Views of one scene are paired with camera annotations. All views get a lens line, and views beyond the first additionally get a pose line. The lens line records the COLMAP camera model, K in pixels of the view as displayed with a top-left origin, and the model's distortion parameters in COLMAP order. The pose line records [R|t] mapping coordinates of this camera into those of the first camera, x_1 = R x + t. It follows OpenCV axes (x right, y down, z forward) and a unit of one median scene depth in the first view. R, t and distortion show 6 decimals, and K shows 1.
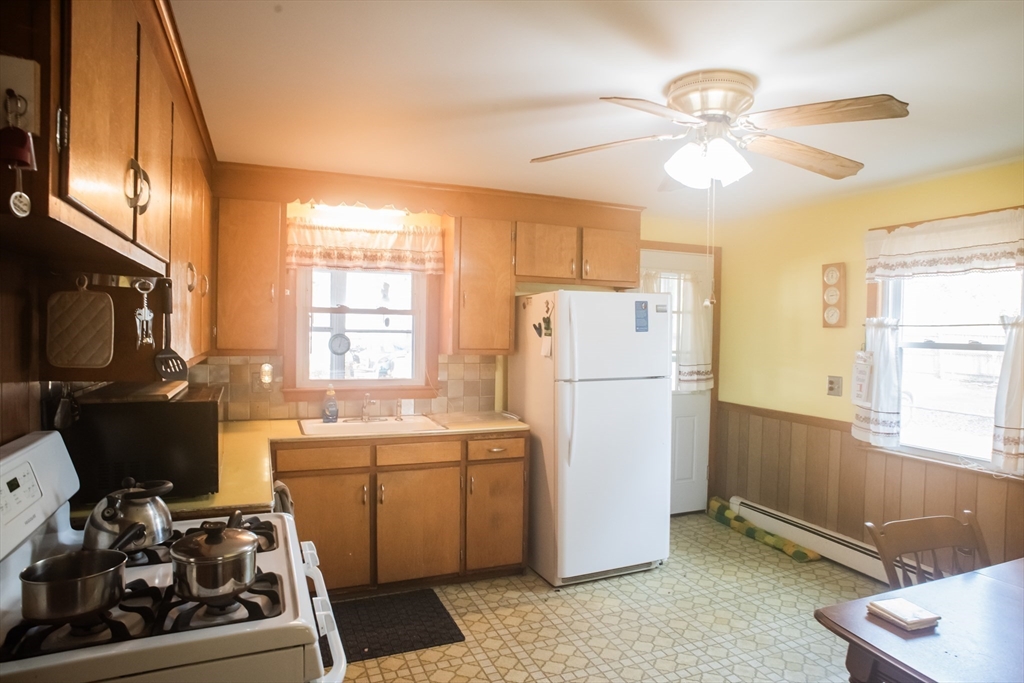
lens RADIAL K [[577.1, 0, 540.1], [0, 577.1, 344.1], [0, 0, 1]] dist [-0.029013, 0.001176]
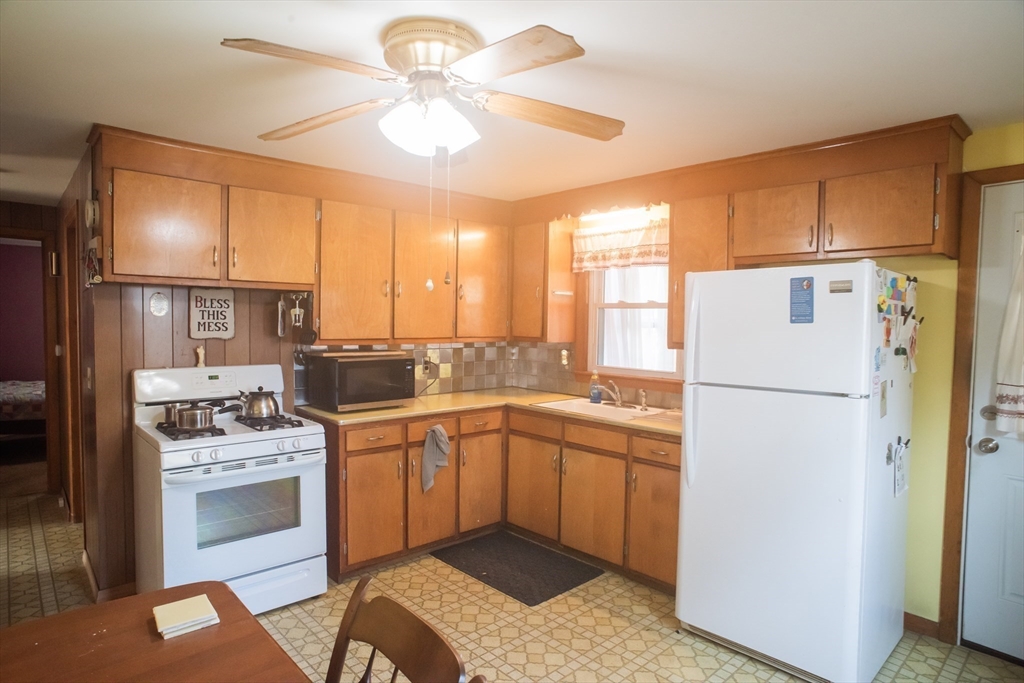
lens RADIAL K [[577.1, 0, 540.1], [0, 577.1, 344.1], [0, 0, 1]] dist [-0.029013, 0.001176]
pose [[0.369745, 0.029359, -0.928669, 0.731399], [-0.023330, 0.999479, 0.022309, -0.005644], [0.928840, 0.013417, 0.370237, 0.505418]]
